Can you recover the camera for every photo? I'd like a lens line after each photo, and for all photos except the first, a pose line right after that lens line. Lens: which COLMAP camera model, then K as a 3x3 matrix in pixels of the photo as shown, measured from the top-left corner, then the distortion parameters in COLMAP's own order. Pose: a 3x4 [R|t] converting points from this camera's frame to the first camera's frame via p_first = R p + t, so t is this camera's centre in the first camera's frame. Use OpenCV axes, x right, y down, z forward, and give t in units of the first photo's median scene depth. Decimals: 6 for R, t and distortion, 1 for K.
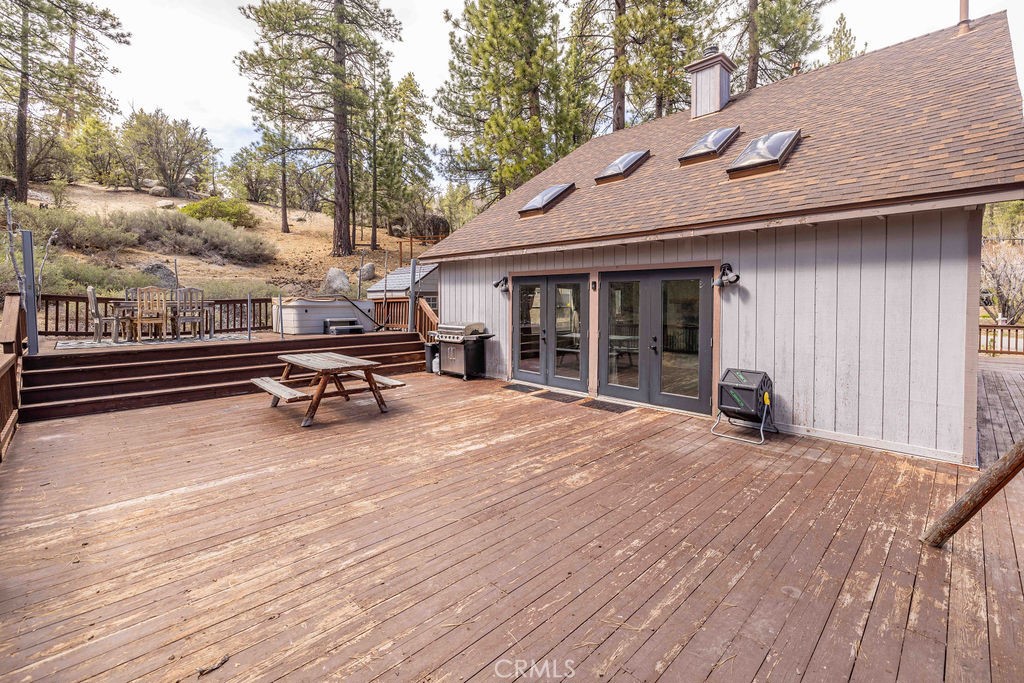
lens RADIAL K [[442.7, 0, 519.6], [0, 442.7, 314.2], [0, 0, 1]] dist [0.002736, 0.000057]
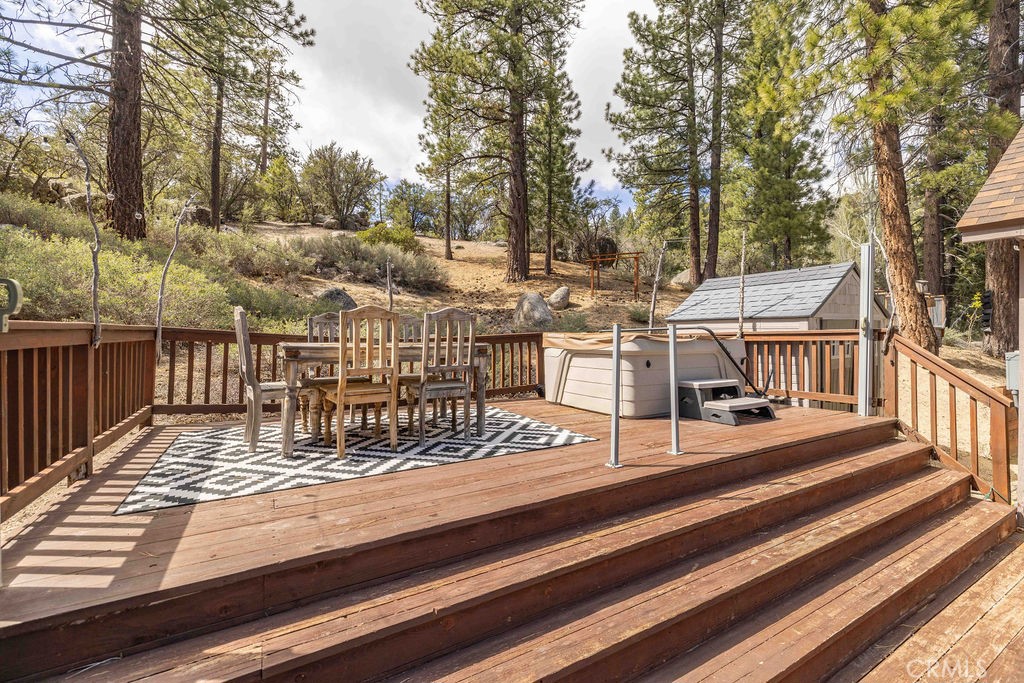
lens RADIAL K [[433.2, 0, 508.7], [0, 433.2, 334.4], [0, 0, 1]] dist [-0.000503, -0.000444]
pose [[0.962006, 0.000574, -0.273029, -0.235257], [-0.008524, 0.999573, -0.027933, -0.010818], [0.272897, 0.029199, 0.961600, 0.259391]]
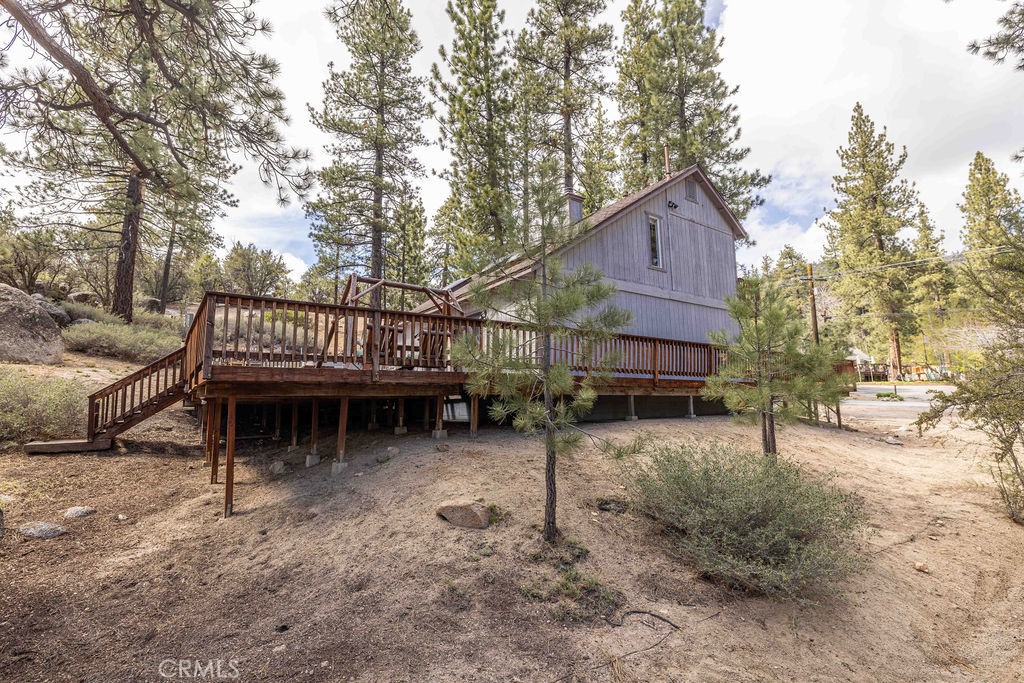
lens RADIAL K [[502.5, 0, 512.0], [0, 502.5, 341.5], [0, 0, 1]] dist [0.000667, 0.000065]
pose [[0.982726, -0.039240, -0.180858, 0.264988], [0.006662, 0.984130, -0.177325, 0.118440], [0.184946, 0.173057, 0.967391, -0.322561]]
